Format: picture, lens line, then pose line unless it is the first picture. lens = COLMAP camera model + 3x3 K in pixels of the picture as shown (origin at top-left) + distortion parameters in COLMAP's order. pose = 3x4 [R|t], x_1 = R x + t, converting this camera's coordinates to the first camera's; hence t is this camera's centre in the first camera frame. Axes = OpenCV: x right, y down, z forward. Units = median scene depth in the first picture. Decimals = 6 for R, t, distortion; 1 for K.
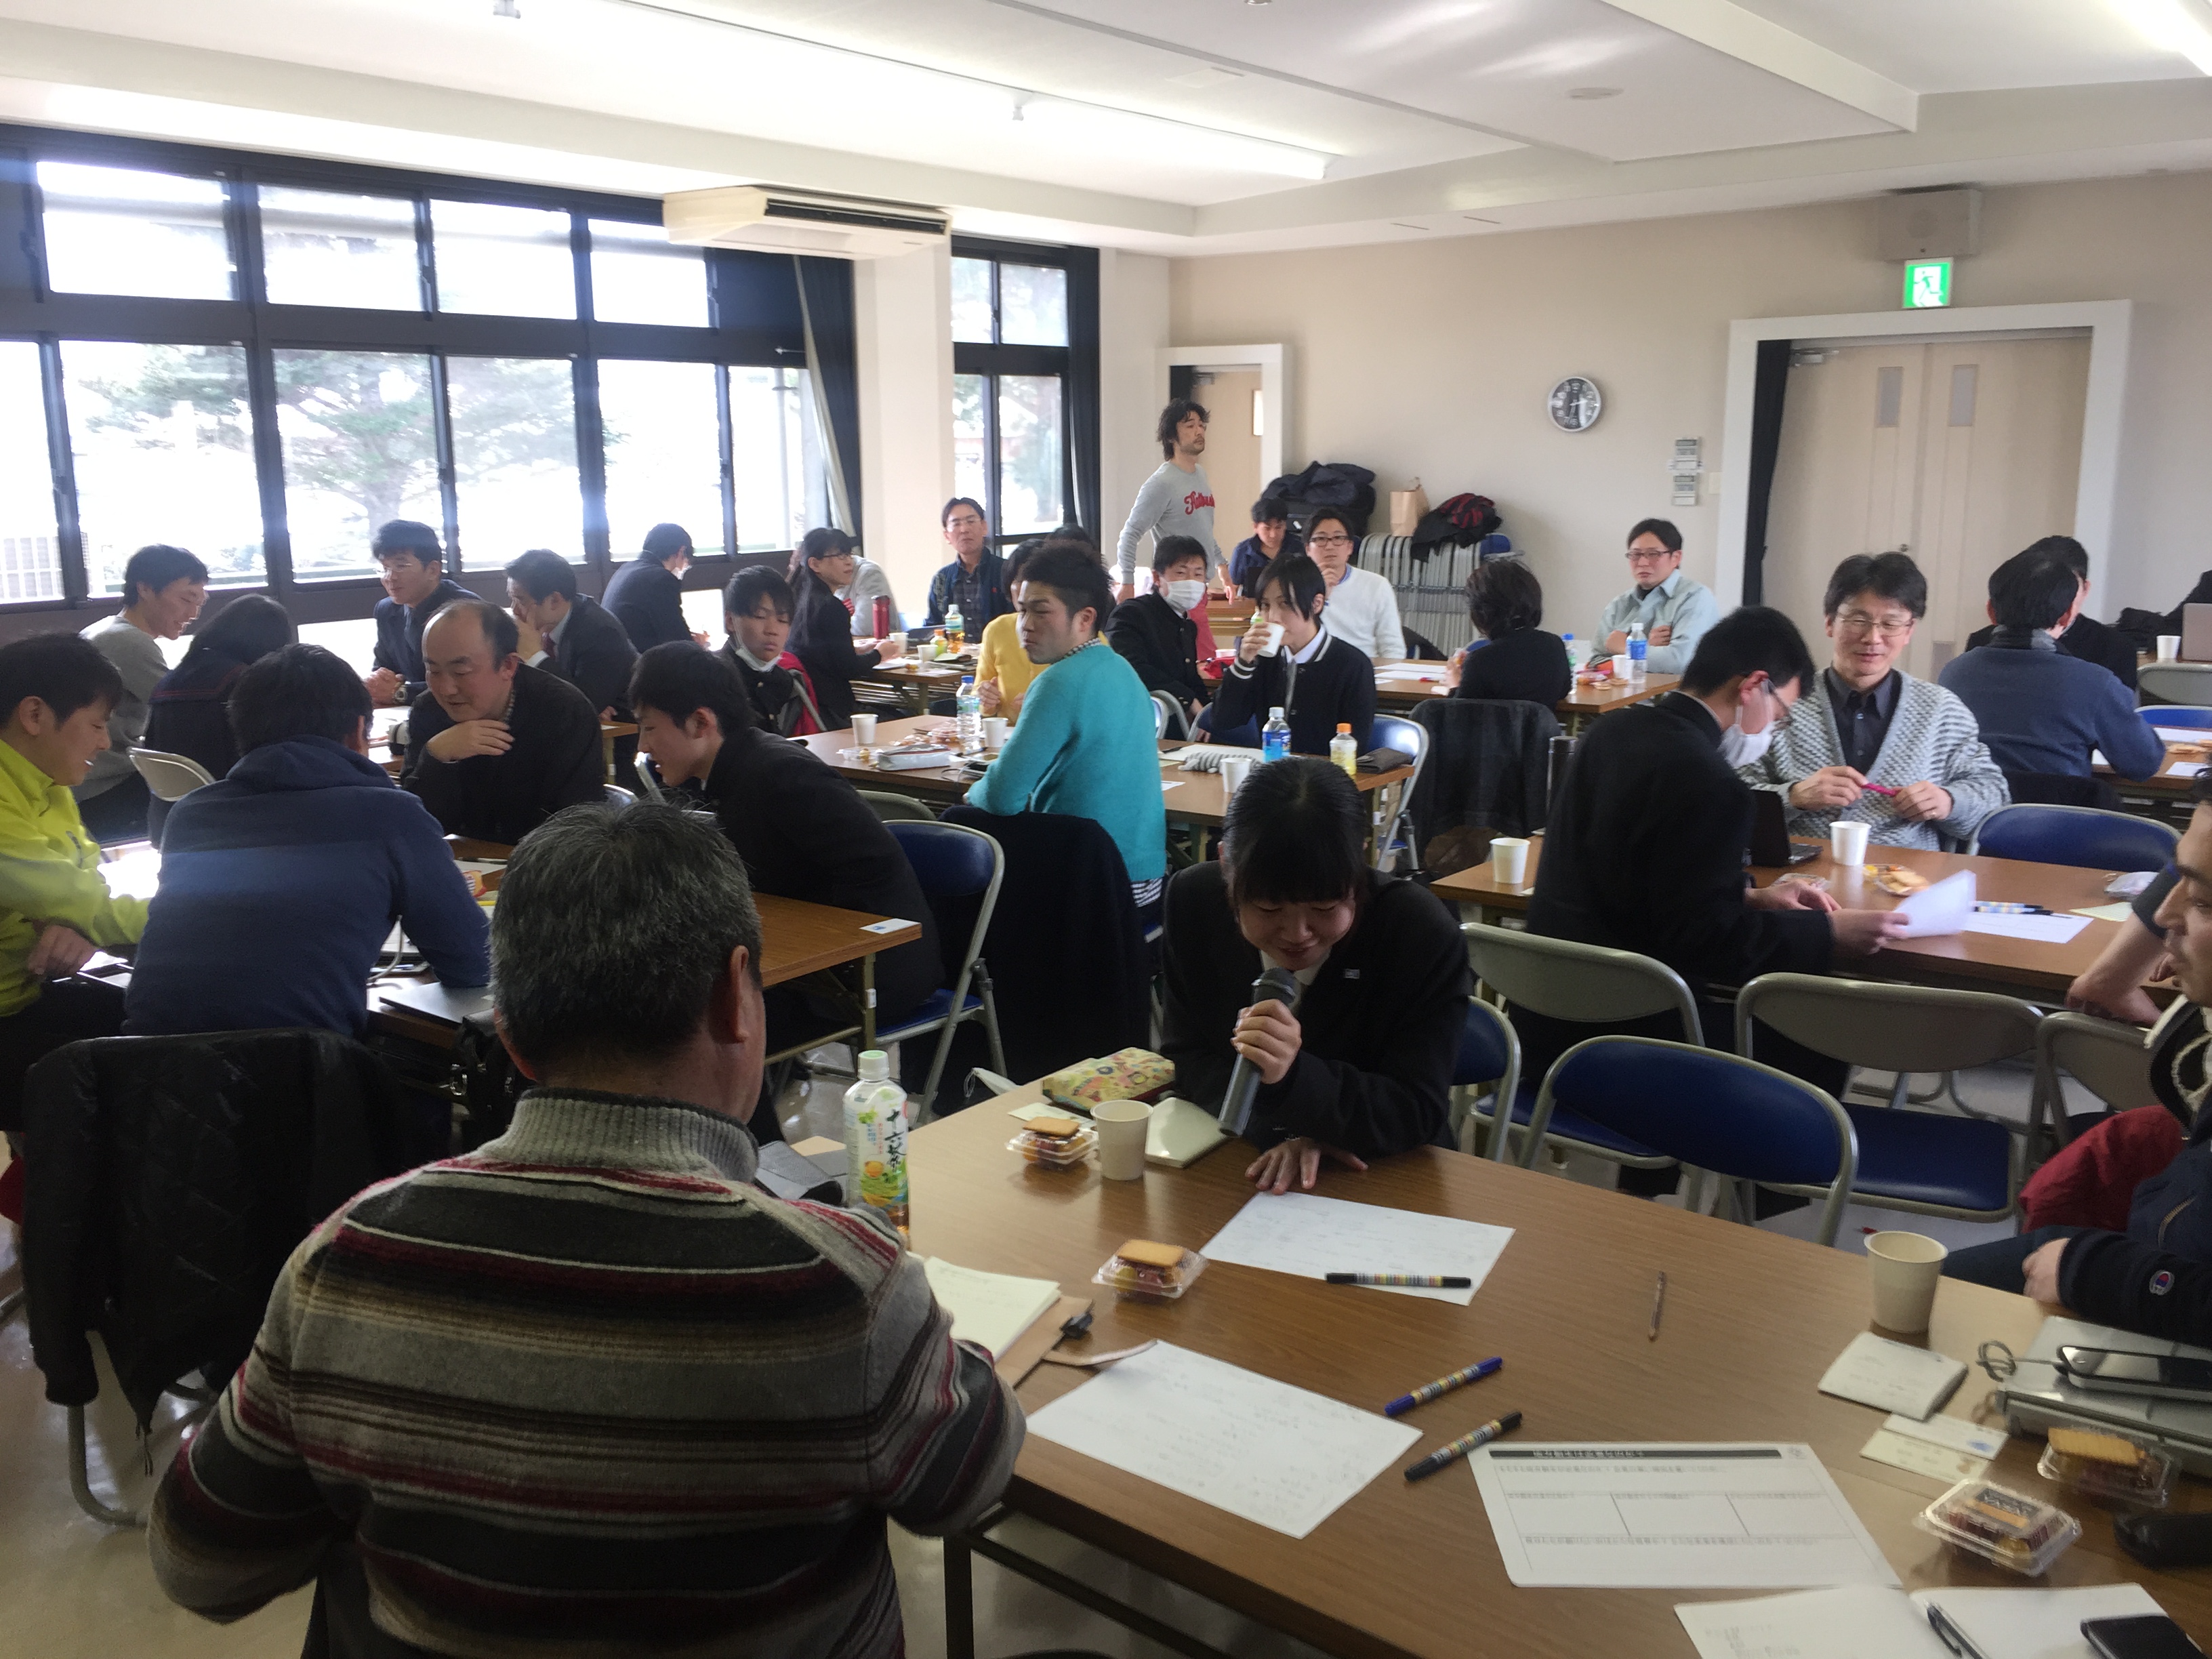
lens RADIAL K [[1896.6, 0, 1108.1], [0, 1896.6, 822.5], [0, 0, 1]] dist [0.076101, -0.107973]
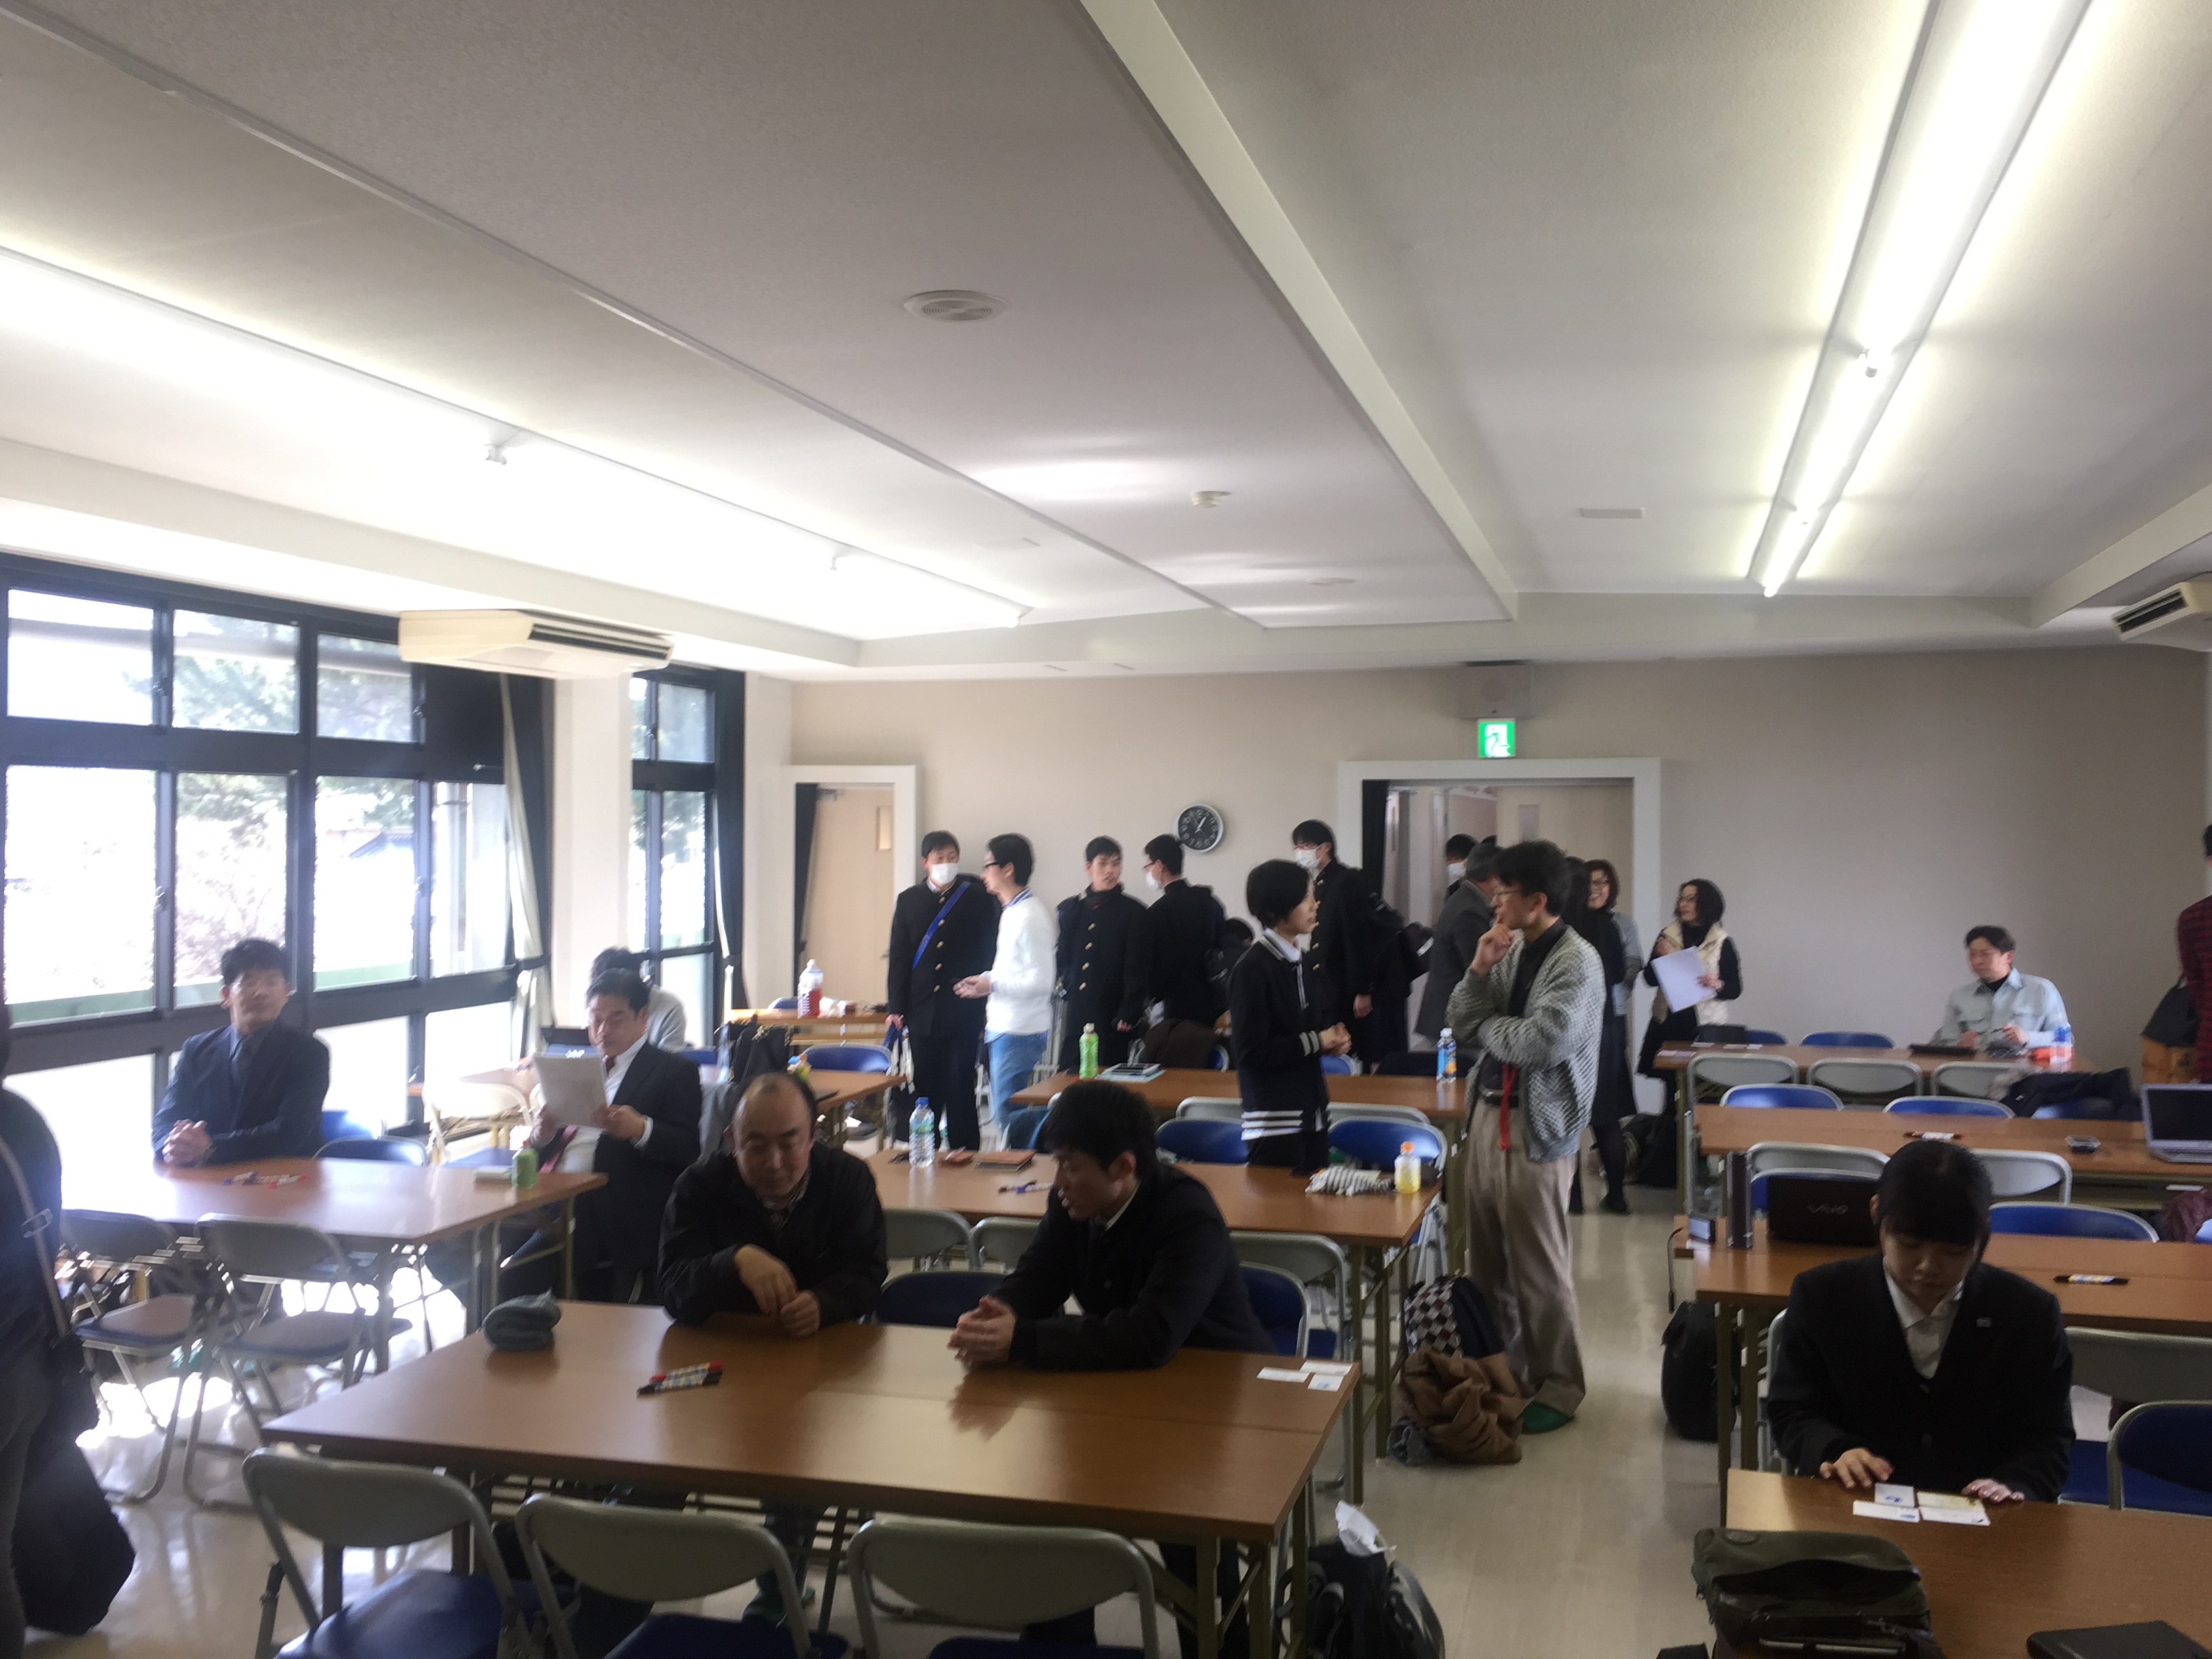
lens RADIAL K [[1896.6, 0, 1105.3], [0, 1896.6, 829.5], [0, 0, 1]] dist [0.076101, -0.107973]
pose [[0.934441, 0.011531, 0.355932, -0.241956], [0.060336, 0.979900, -0.190148, -0.014343], [-0.350971, 0.199157, 0.914962, 0.009541]]
